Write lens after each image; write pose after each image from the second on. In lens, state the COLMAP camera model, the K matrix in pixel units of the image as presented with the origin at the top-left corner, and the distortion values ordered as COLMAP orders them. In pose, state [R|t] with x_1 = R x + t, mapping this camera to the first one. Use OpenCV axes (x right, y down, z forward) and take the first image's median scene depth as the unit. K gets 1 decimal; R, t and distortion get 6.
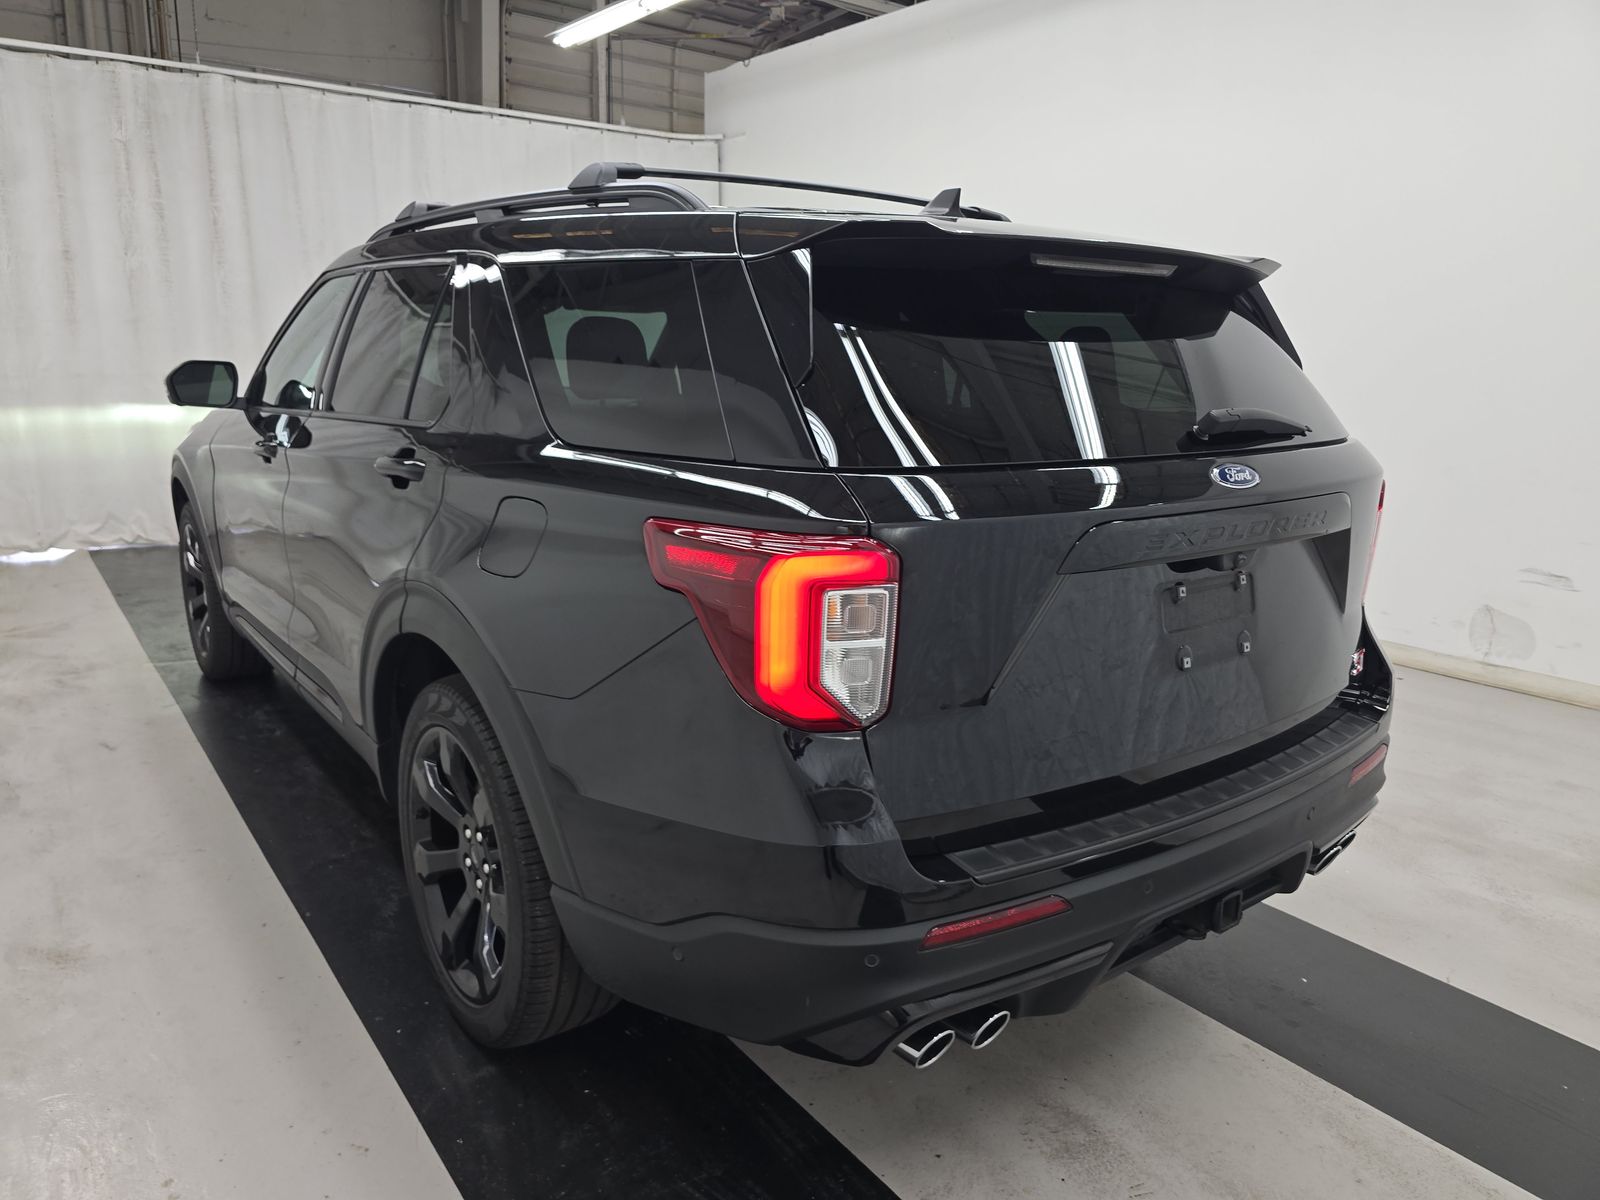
lens RADIAL K [[1092.5, 0, 804.5], [0, 1092.5, 603.8], [0, 0, 1]] dist [0.056579, -0.046378]
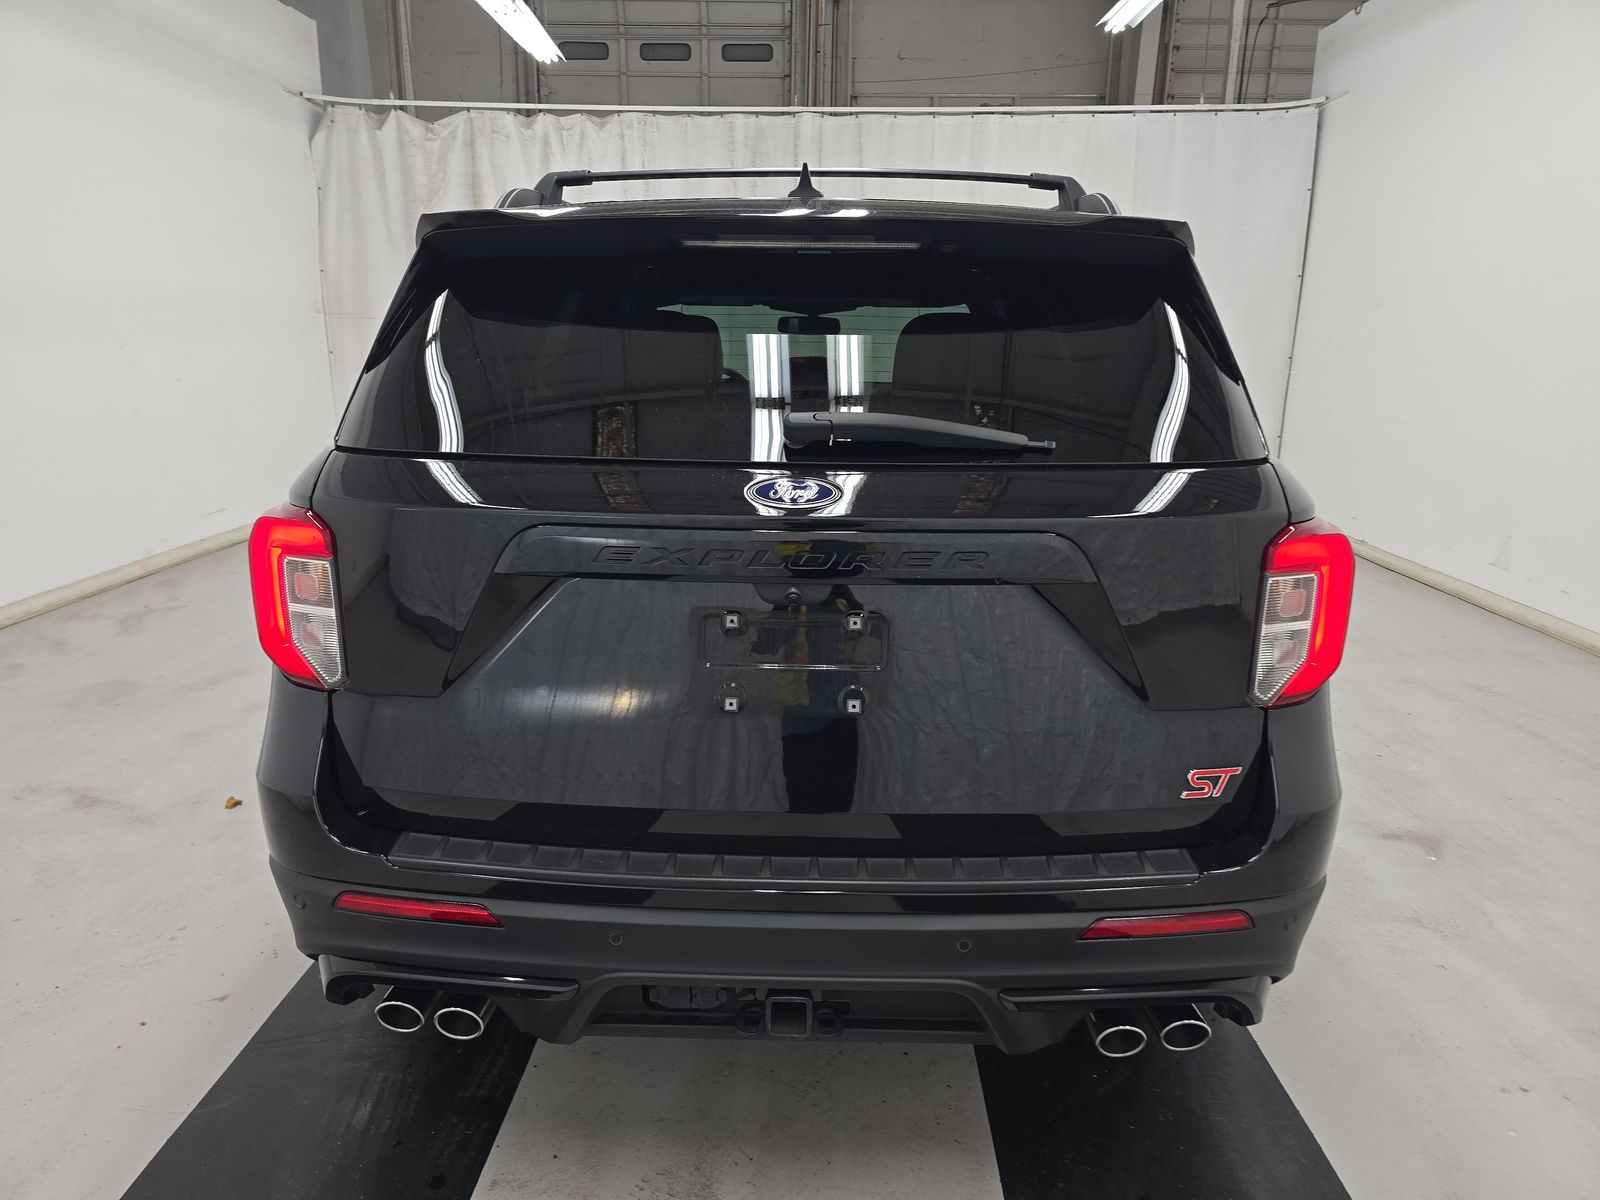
lens RADIAL K [[1092.5, 0, 791.4], [0, 1092.5, 606.6], [0, 0, 1]] dist [0.056579, -0.046378]
pose [[0.775284, 0.146804, -0.614315, 0.254346], [-0.145239, 0.987986, 0.052806, -0.021504], [0.614688, 0.048282, 0.787292, 0.101119]]
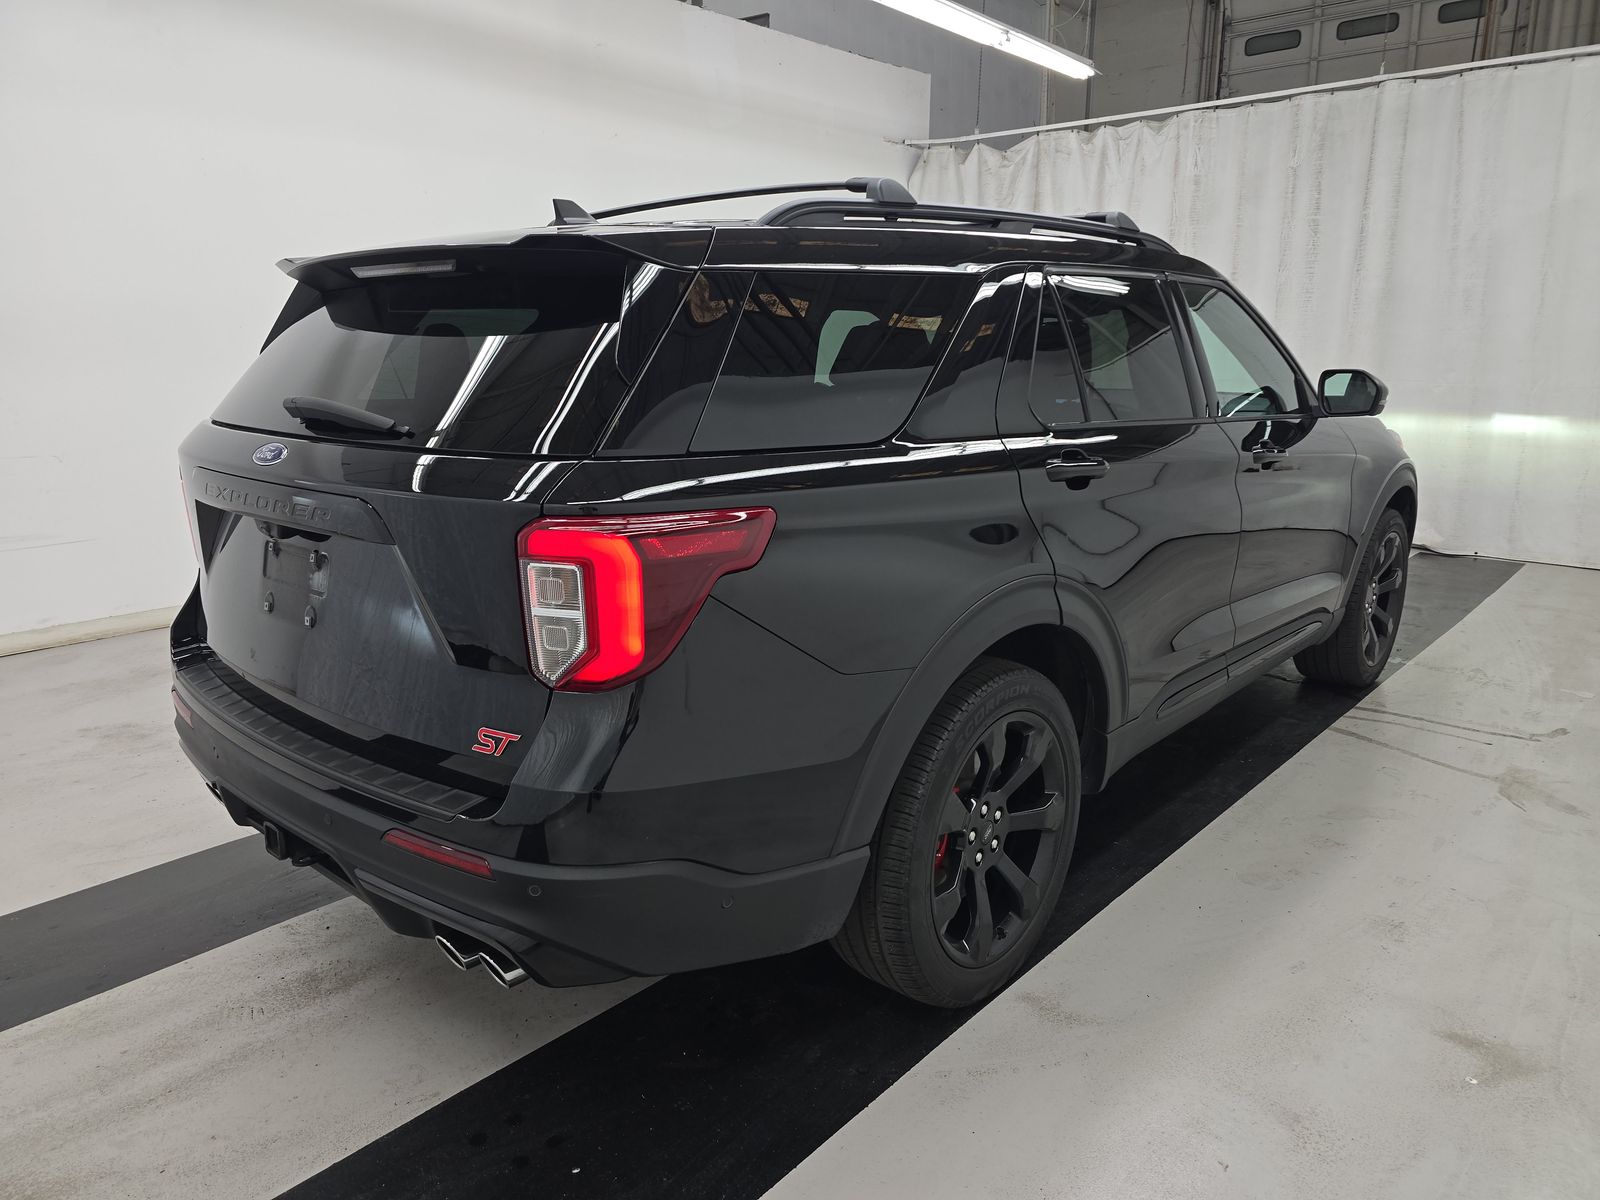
lens RADIAL K [[1092.5, 0, 792.8], [0, 1092.5, 602.3], [0, 0, 1]] dist [0.056579, -0.046378]
pose [[0.173339, 0.213094, -0.961533, 0.448321], [-0.222756, 0.959494, 0.172485, -0.079963], [0.959340, 0.184289, 0.213785, 0.362641]]
